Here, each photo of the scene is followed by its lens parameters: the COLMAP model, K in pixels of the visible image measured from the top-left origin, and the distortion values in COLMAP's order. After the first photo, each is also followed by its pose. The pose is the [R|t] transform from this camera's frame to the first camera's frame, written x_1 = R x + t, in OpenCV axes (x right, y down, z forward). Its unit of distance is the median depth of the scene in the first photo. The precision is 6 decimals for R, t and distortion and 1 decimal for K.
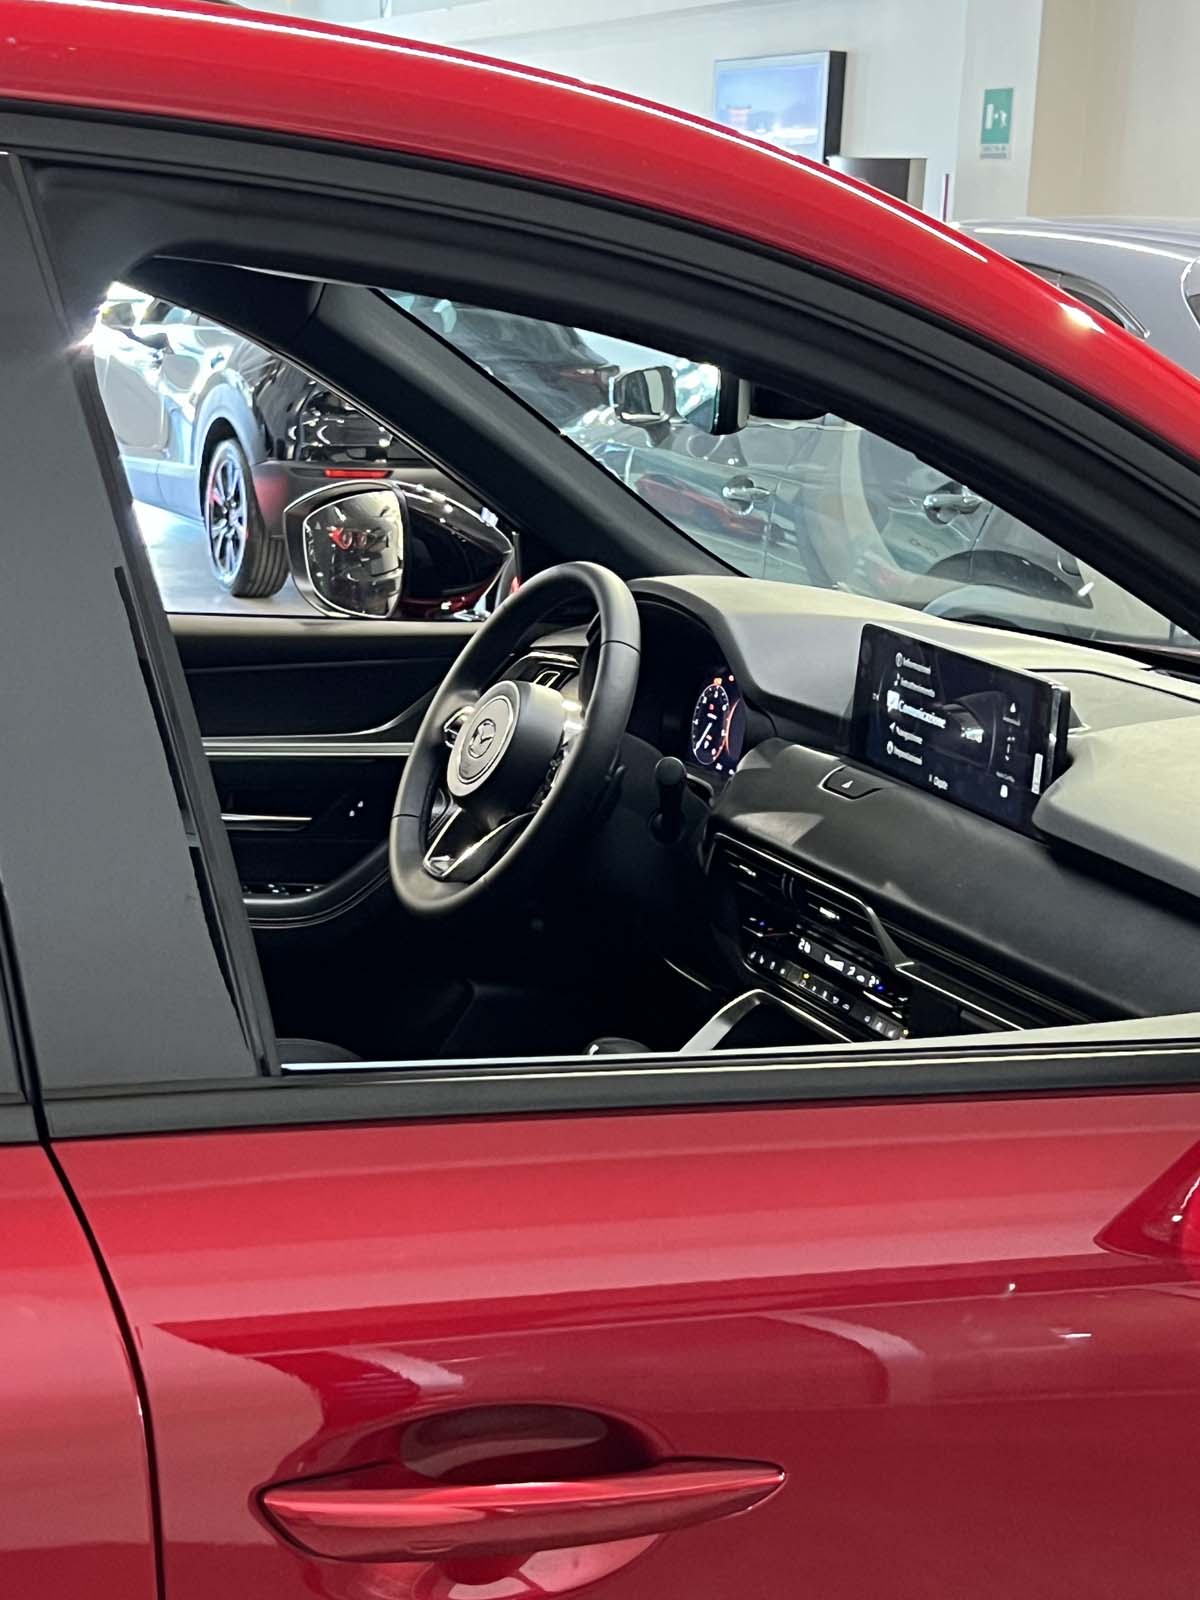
lens RADIAL K [[2755.7, 0, 603.2], [0, 2755.7, 797.5], [0, 0, 1]] dist [0.225424, 0.000000]
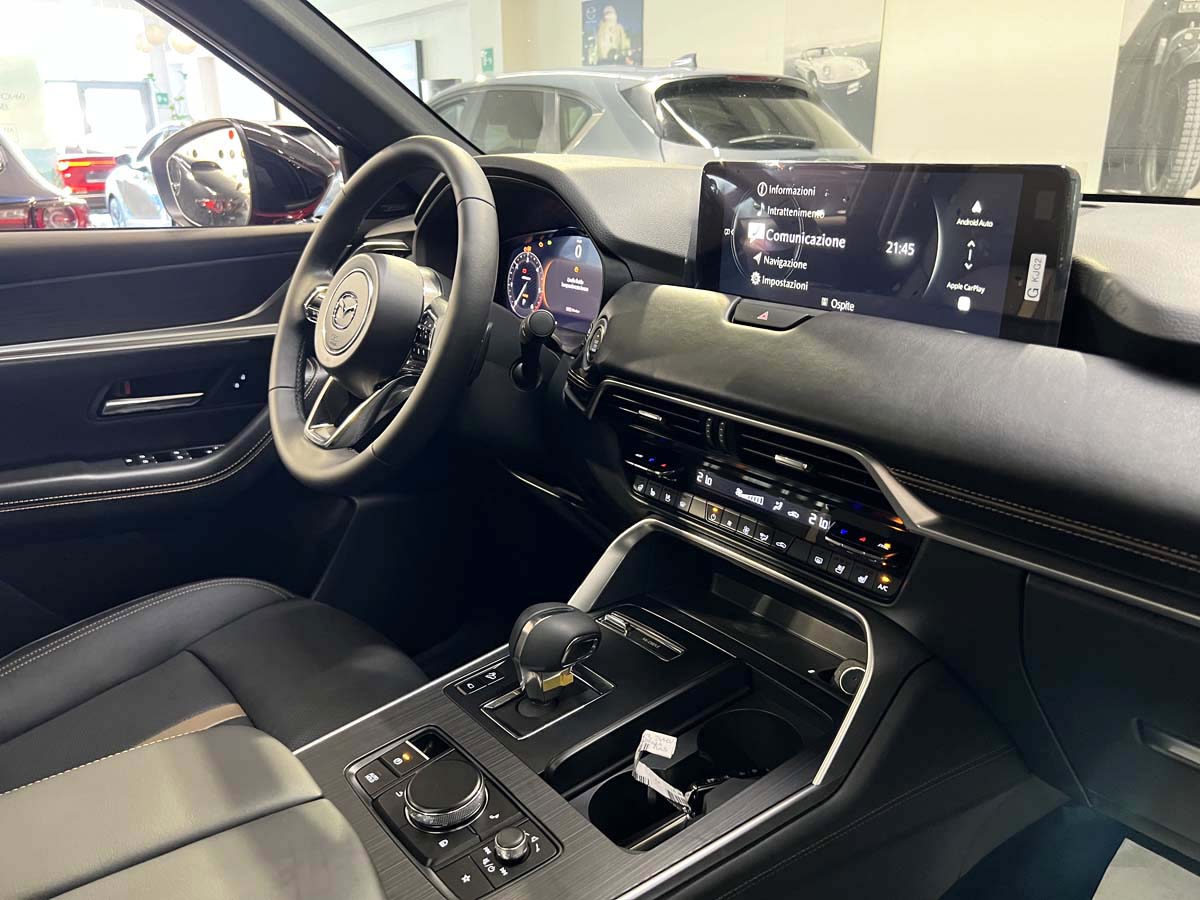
lens RADIAL K [[901.9, 0, 602.3], [0, 901.9, 460.2], [0, 0, 1]] dist [0.041542, -0.039373]
pose [[0.960213, -0.137052, 0.243325, -0.039530], [0.101496, 0.982979, 0.153135, -0.007726], [-0.260171, -0.122345, 0.957780, 0.603296]]
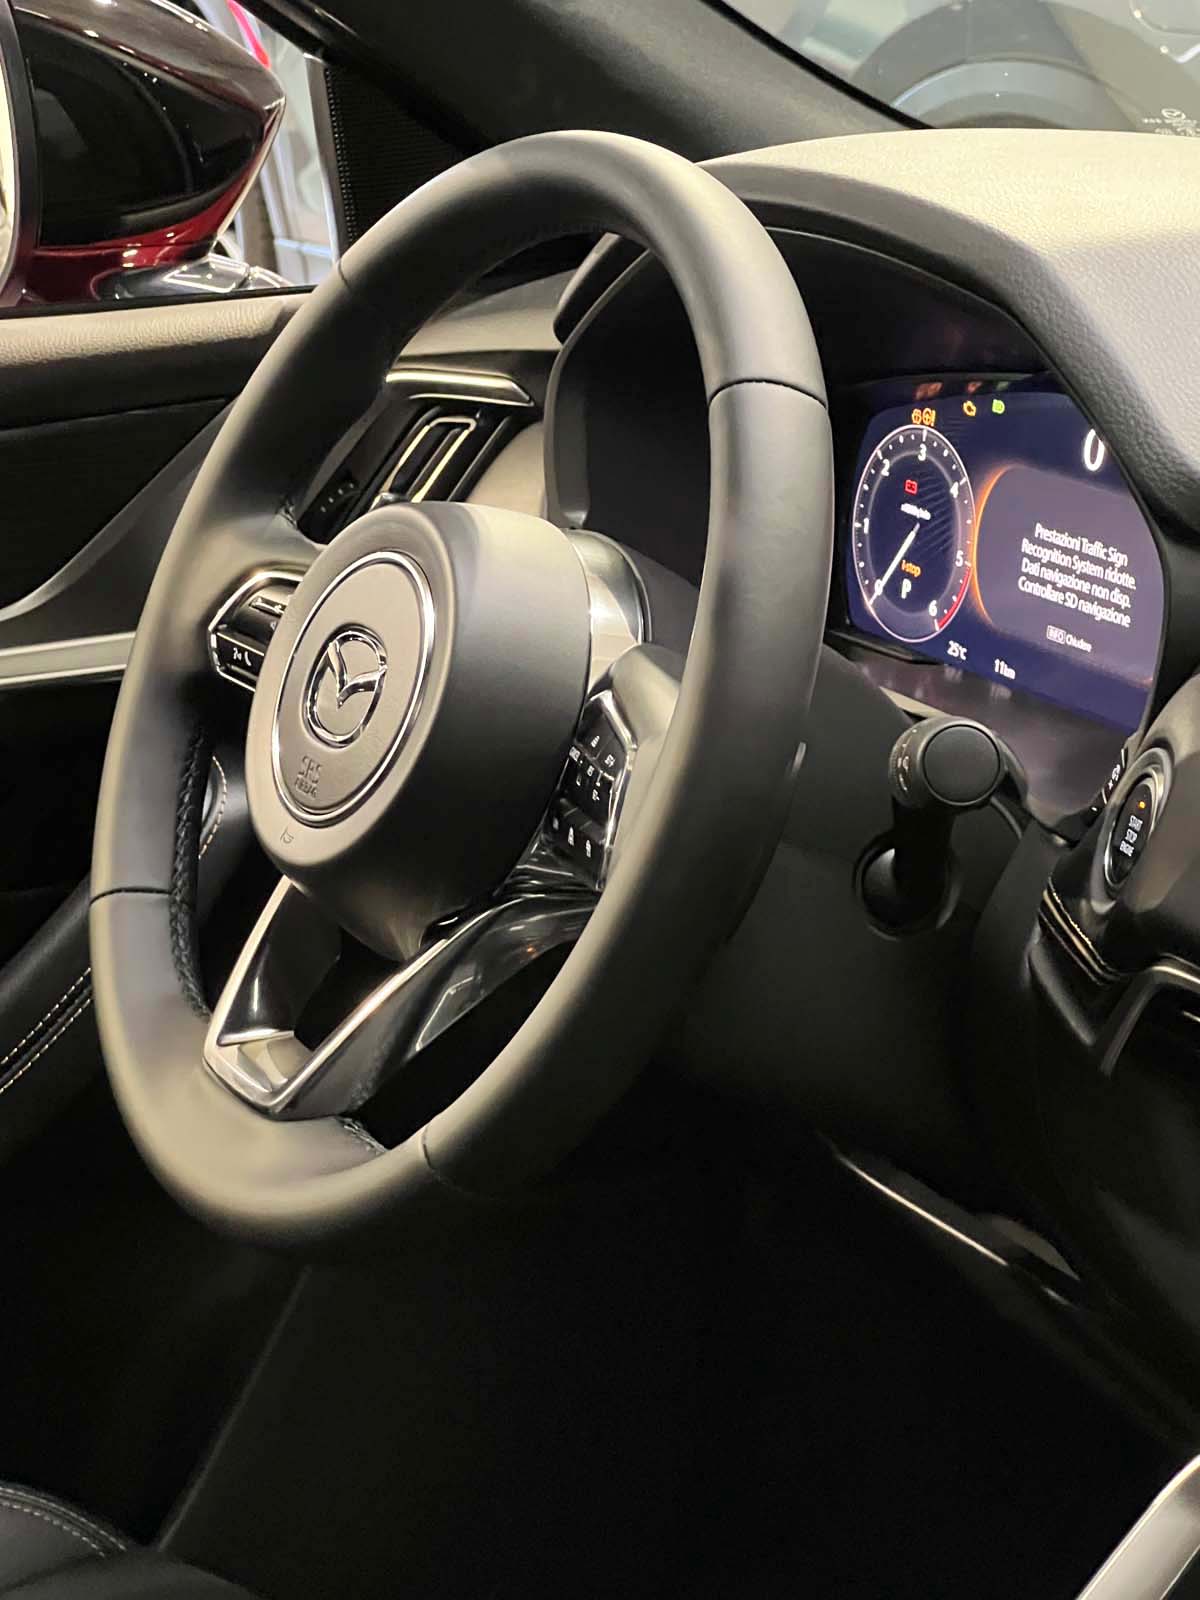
lens RADIAL K [[3692.5, 0, 595.5], [0, 3692.5, 802.4], [0, 0, 1]] dist [0.201854, 0.000000]
pose [[0.990803, -0.105515, 0.084715, -0.051015], [0.095137, 0.988400, 0.118380, -0.055351], [-0.096224, -0.109232, 0.989348, 0.519516]]
